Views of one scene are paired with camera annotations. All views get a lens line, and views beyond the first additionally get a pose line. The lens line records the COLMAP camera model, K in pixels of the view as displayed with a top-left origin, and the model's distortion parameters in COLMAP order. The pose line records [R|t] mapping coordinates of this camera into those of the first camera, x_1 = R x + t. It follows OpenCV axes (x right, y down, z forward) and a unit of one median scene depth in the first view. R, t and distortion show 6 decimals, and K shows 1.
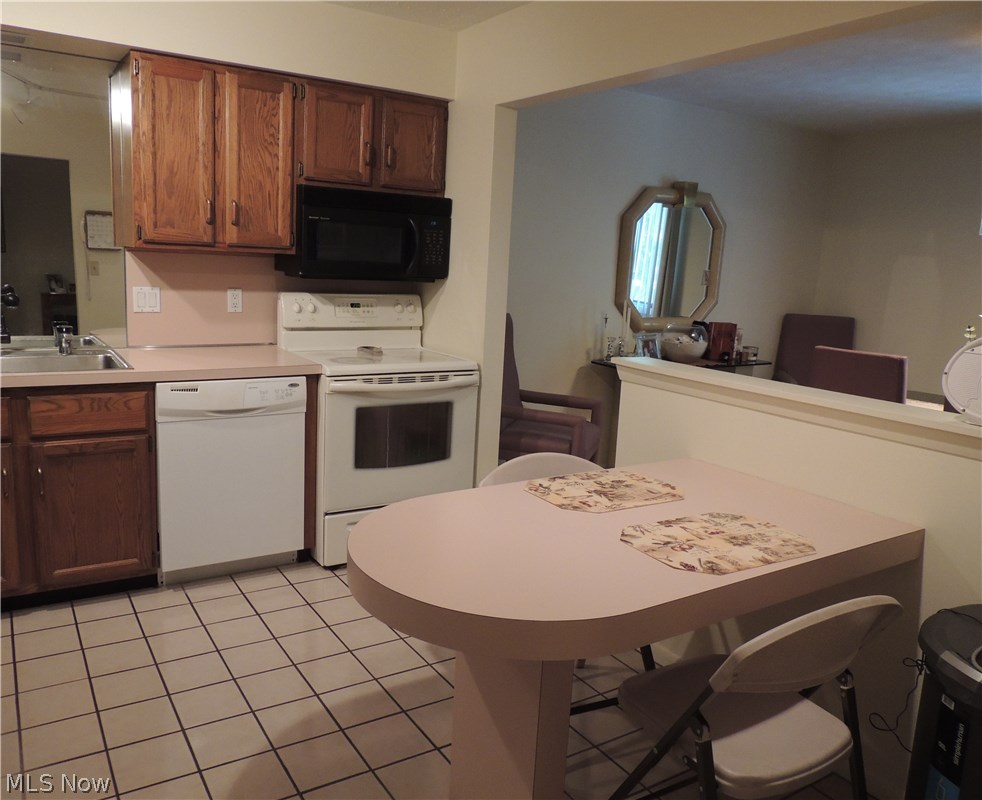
lens RADIAL K [[778.3, 0, 491.0], [0, 778.3, 400.0], [0, 0, 1]] dist [0.002213, 0.006696]
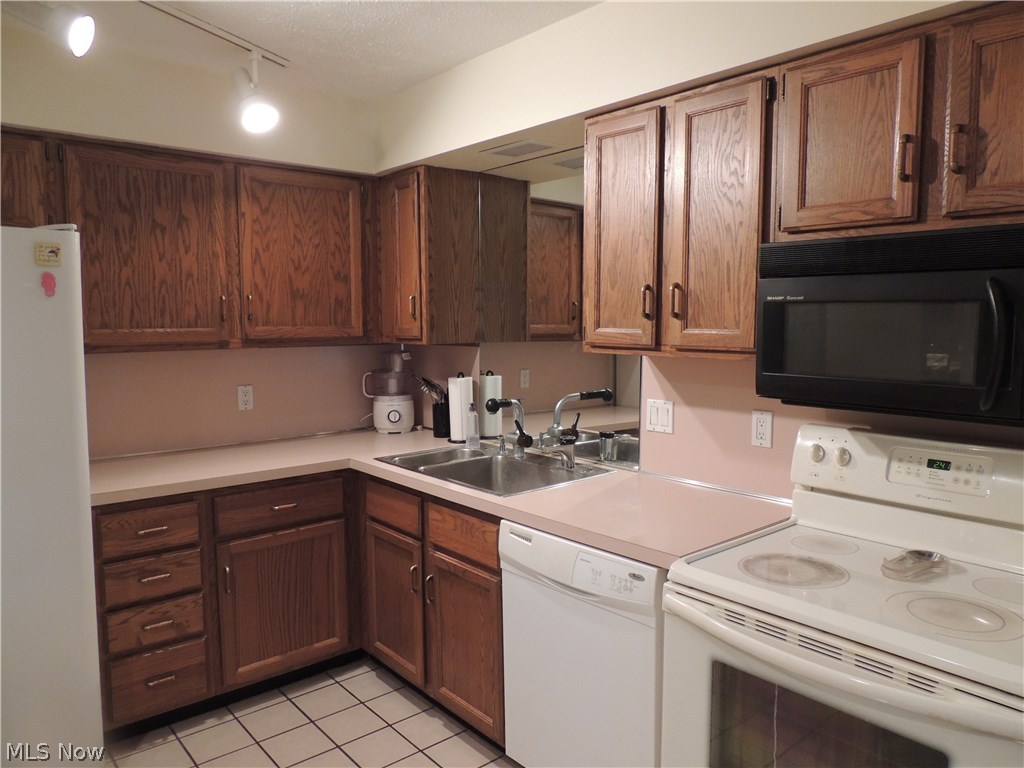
lens RADIAL K [[737.2, 0, 512.0], [0, 737.2, 384.0], [0, 0, 1]] dist [-0.002814, -0.005899]
pose [[0.127661, 0.044669, -0.990812, 0.276031], [-0.171880, 0.984866, 0.022255, -0.152425], [0.976811, 0.167460, 0.133406, 0.753729]]
